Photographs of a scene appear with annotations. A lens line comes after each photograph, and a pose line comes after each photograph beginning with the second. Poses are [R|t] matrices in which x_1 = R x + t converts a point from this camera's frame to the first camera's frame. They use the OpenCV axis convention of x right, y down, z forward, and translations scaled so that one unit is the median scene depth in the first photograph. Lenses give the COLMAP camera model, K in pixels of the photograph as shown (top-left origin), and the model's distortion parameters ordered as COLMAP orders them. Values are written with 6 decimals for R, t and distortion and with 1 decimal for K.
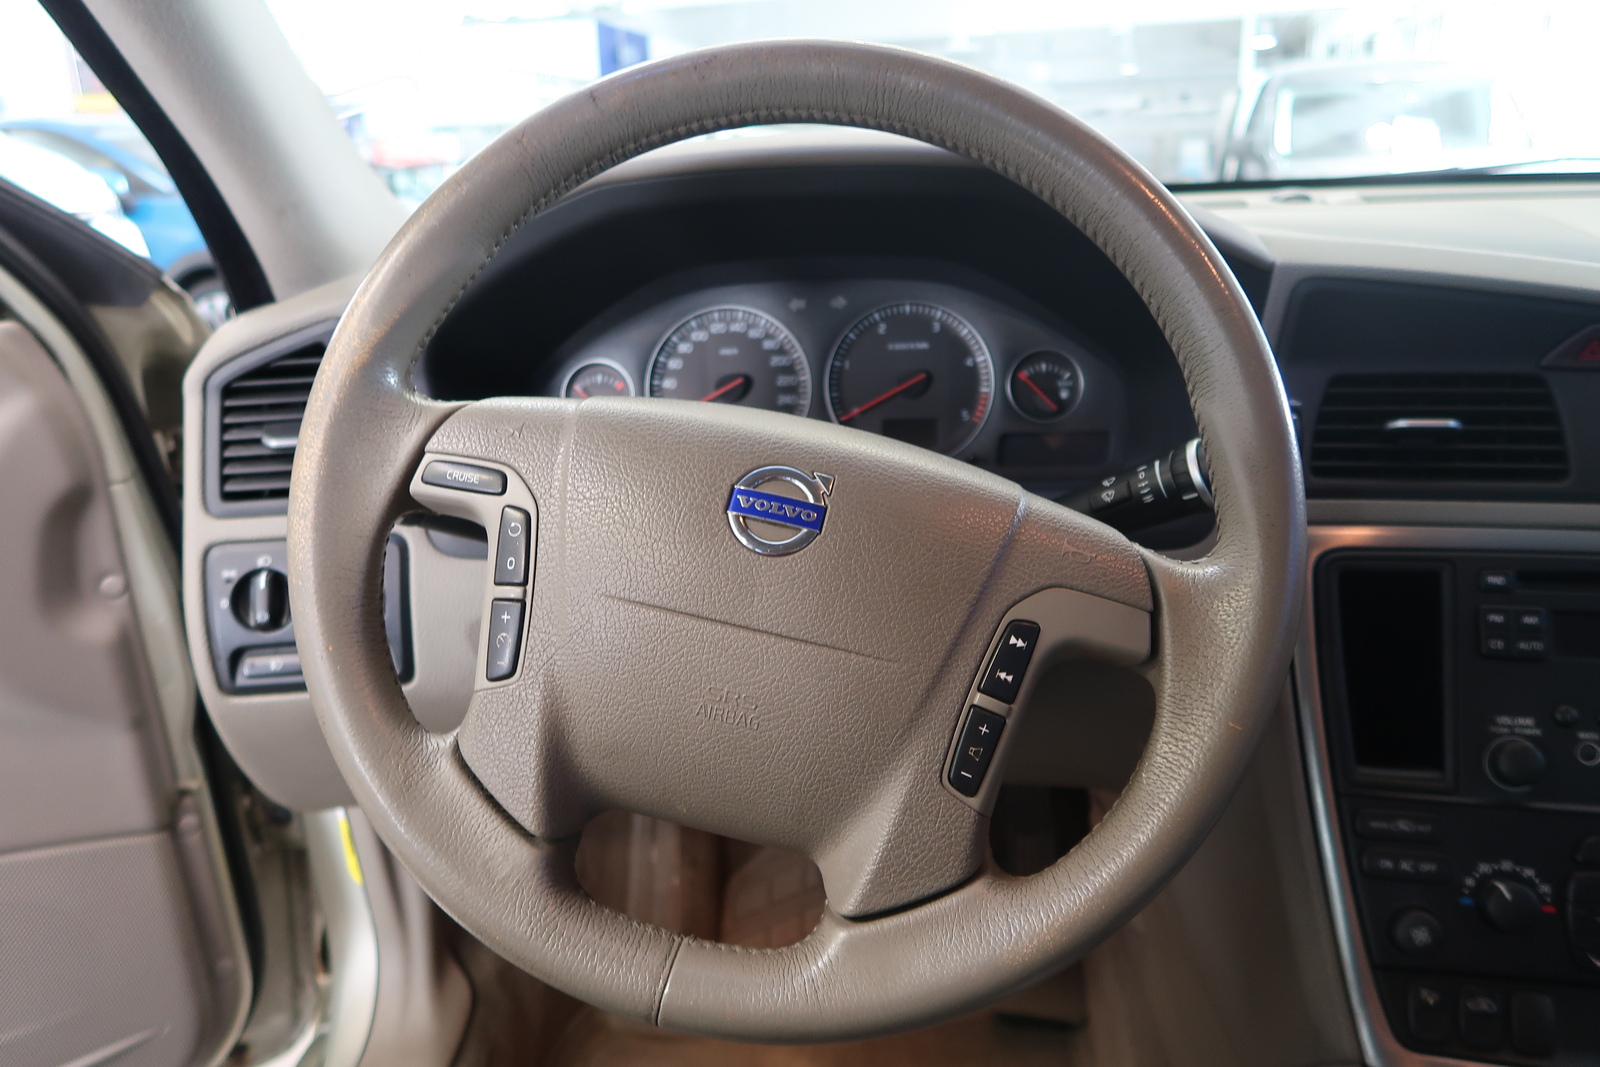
lens RADIAL K [[1115.5, 0, 800.0], [0, 1115.5, 533.5], [0, 0, 1]] dist [-0.037001, 0.001845]
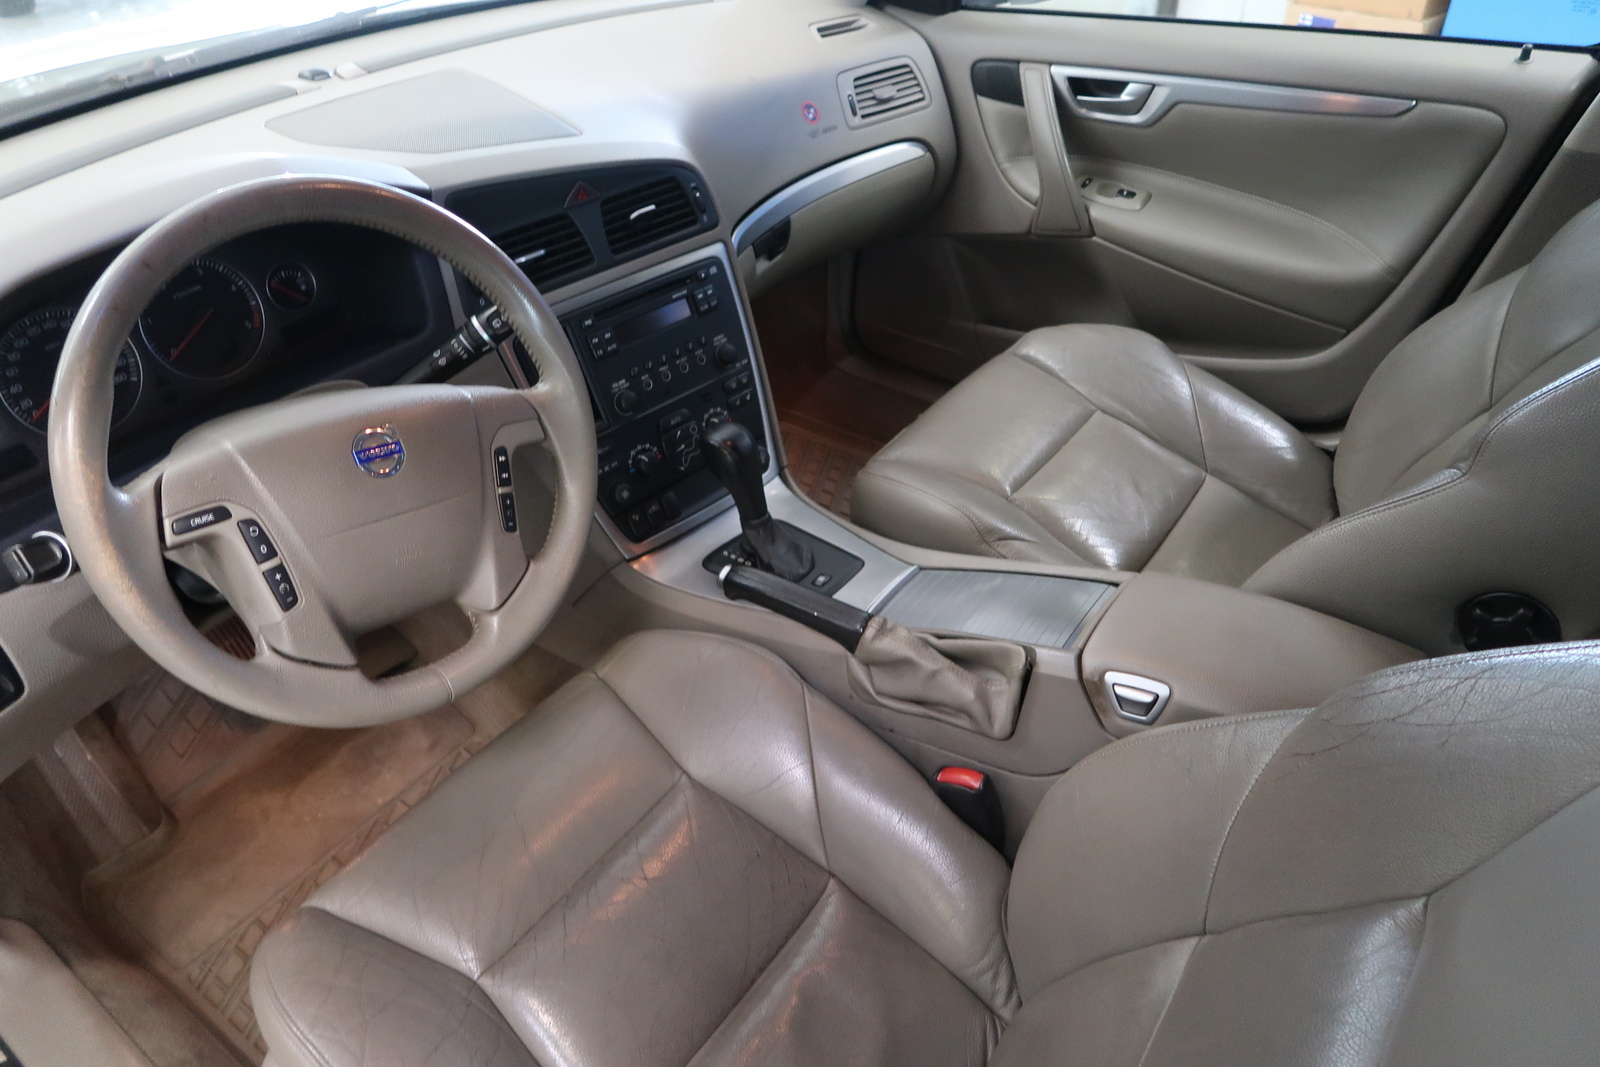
lens RADIAL K [[1093.1, 0, 800.0], [0, 1093.1, 533.5], [0, 0, 1]] dist [-0.020584, 0.004175]
pose [[0.513246, -0.497346, 0.699446, -0.804111], [0.240913, 0.865698, 0.438781, -0.429082], [-0.823735, -0.056697, 0.564133, -0.502382]]
